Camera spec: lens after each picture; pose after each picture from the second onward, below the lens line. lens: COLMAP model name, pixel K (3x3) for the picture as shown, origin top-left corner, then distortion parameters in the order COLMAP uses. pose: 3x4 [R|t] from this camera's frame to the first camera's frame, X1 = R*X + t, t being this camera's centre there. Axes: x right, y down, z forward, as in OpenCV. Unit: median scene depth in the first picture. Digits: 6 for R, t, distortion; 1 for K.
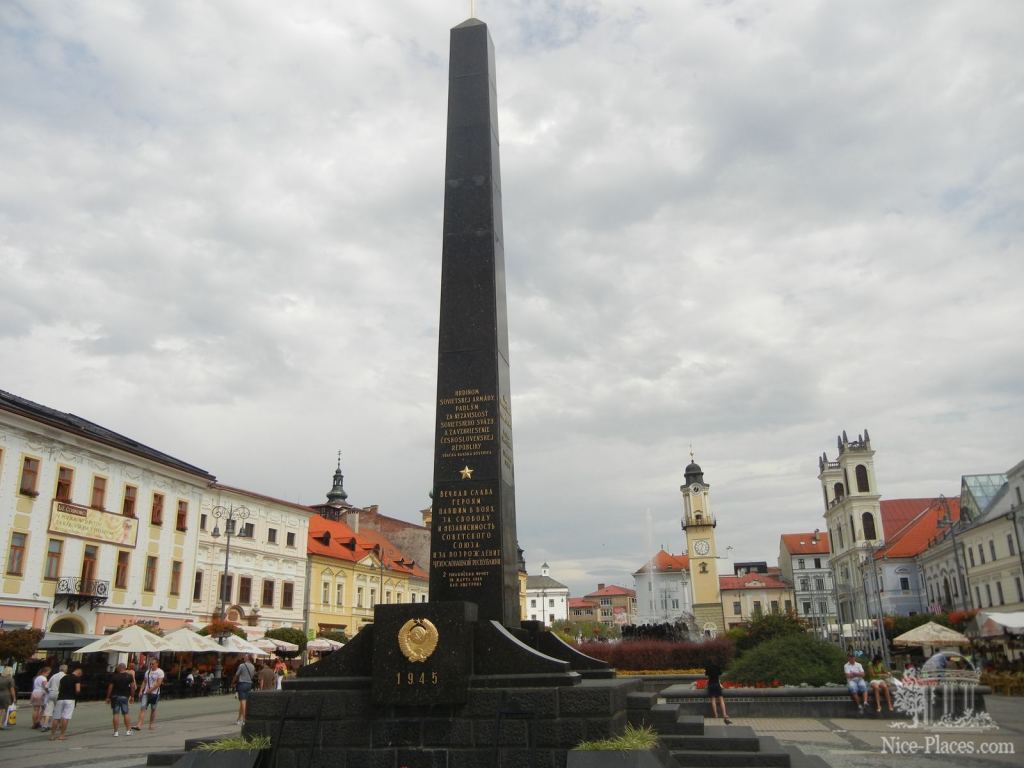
lens RADIAL K [[883.1, 0, 515.4], [0, 883.1, 379.6], [0, 0, 1]] dist [-0.014556, 0.025482]
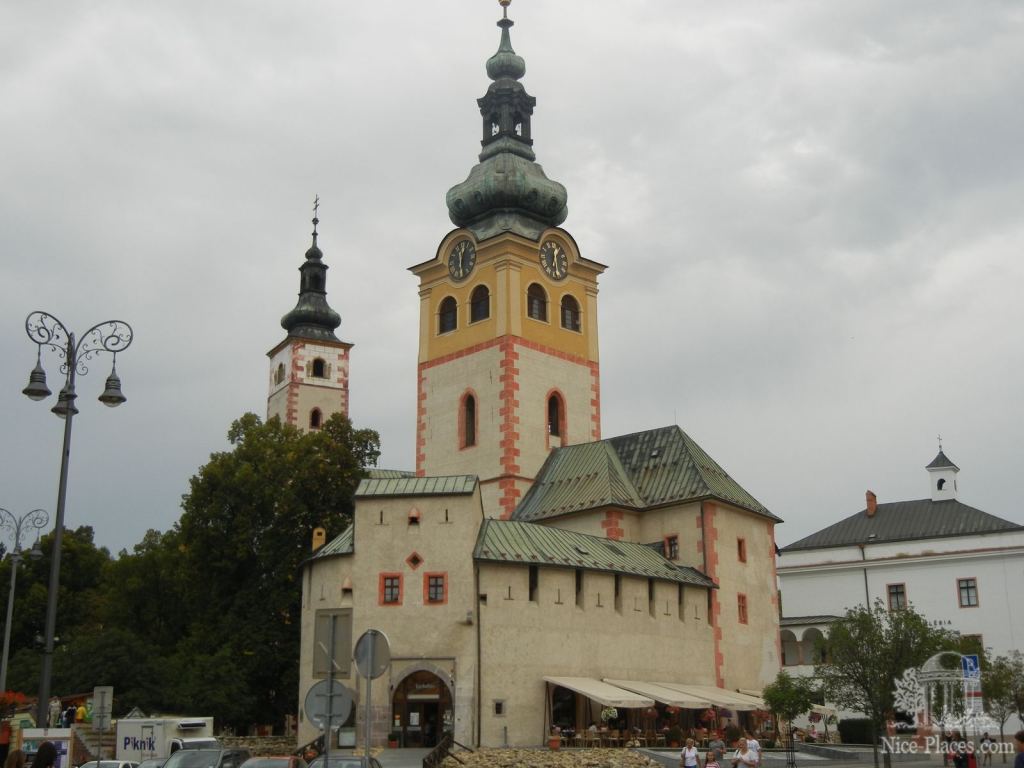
lens RADIAL K [[1368.3, 0, 516.1], [0, 1368.3, 378.9], [0, 0, 1]] dist [0.021125, 0.000000]
pose [[0.932184, -0.093638, -0.349664, 0.106711], [0.105998, 0.994232, 0.016334, 0.284386], [0.346117, -0.052290, 0.936733, 0.971379]]
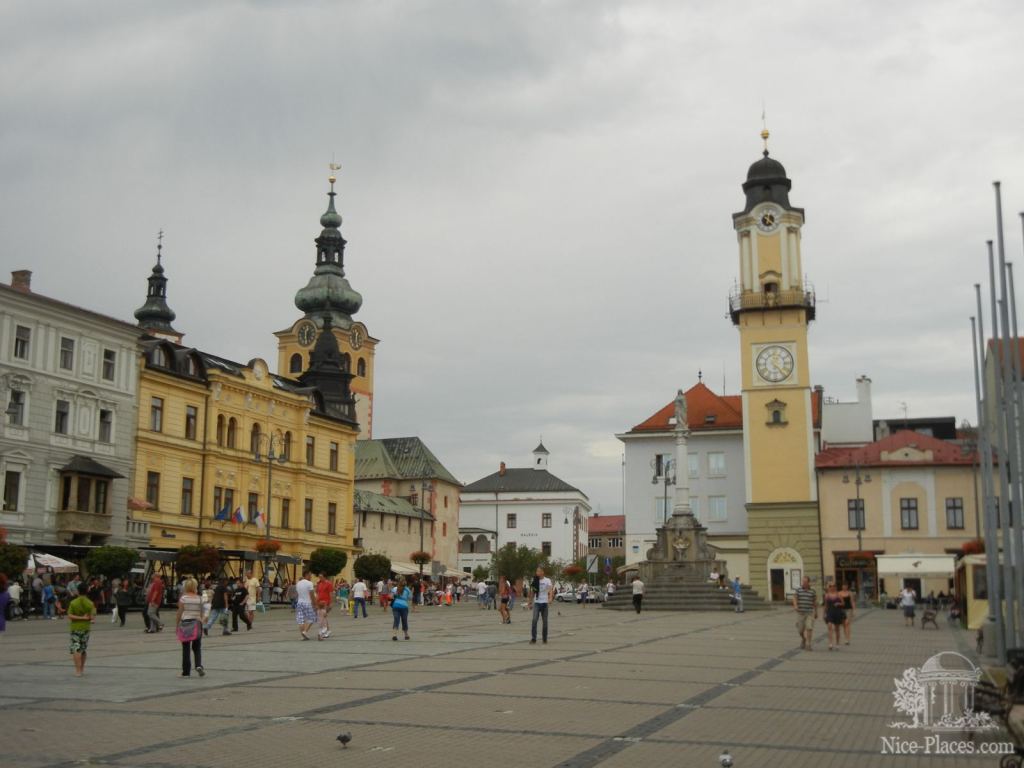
lens RADIAL K [[1368.3, 0, 517.5], [0, 1368.3, 383.9], [0, 0, 1]] dist [0.021125, 0.000000]
pose [[0.996592, 0.010304, -0.081847, 0.146643], [0.000707, 0.991065, 0.133376, 0.117516], [0.082490, -0.132979, 0.987680, 0.386345]]
